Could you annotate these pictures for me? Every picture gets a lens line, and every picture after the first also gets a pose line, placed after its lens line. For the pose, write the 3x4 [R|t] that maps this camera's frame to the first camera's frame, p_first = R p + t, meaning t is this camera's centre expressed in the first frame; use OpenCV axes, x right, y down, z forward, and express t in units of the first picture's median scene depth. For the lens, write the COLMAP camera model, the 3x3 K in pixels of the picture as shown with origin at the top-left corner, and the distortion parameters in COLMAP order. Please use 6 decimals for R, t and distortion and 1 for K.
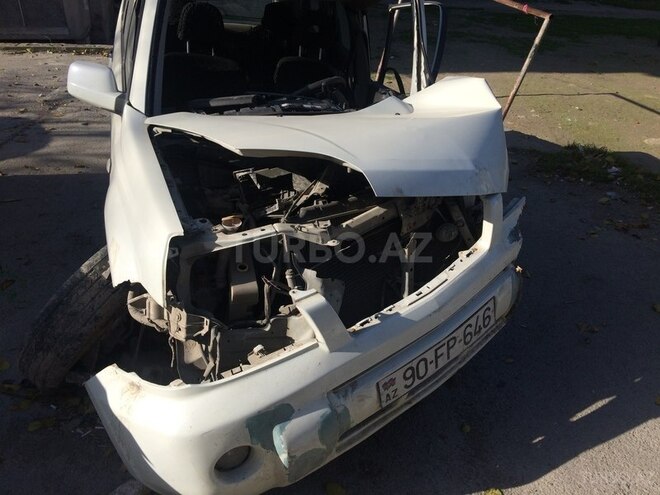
lens RADIAL K [[566.4, 0, 330.0], [0, 566.4, 247.5], [0, 0, 1]] dist [0.106934, -0.164855]
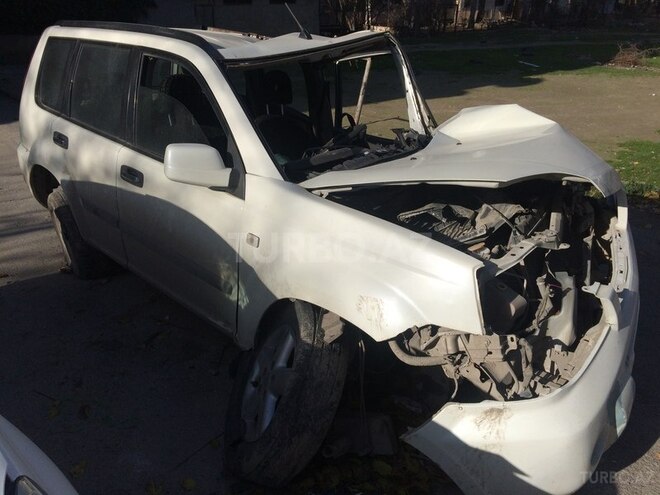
lens RADIAL K [[566.4, 0, 330.0], [0, 566.4, 247.5], [0, 0, 1]] dist [0.106934, -0.164855]
pose [[0.900135, -0.226789, 0.371918, -0.790408], [0.256177, 0.966137, -0.030879, -0.083627], [-0.352320, 0.123072, 0.927752, 0.064137]]
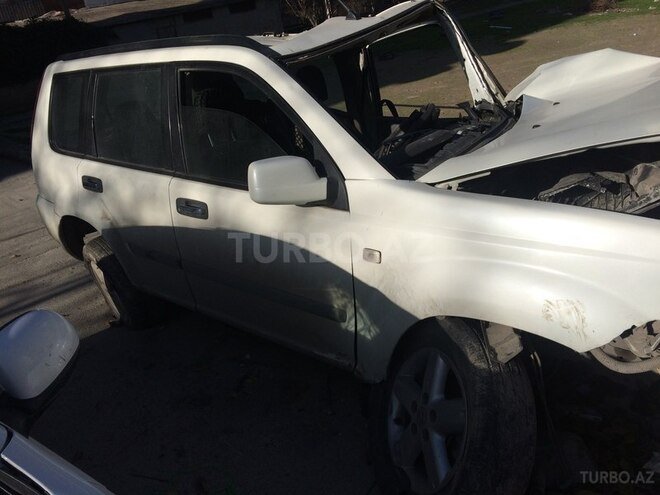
lens RADIAL K [[566.4, 0, 330.0], [0, 566.4, 247.5], [0, 0, 1]] dist [0.106934, -0.164855]
pose [[0.841978, -0.386823, 0.376086, -0.929178], [0.427007, 0.903866, -0.026309, -0.198706], [-0.329754, 0.182743, 0.926211, 0.321756]]
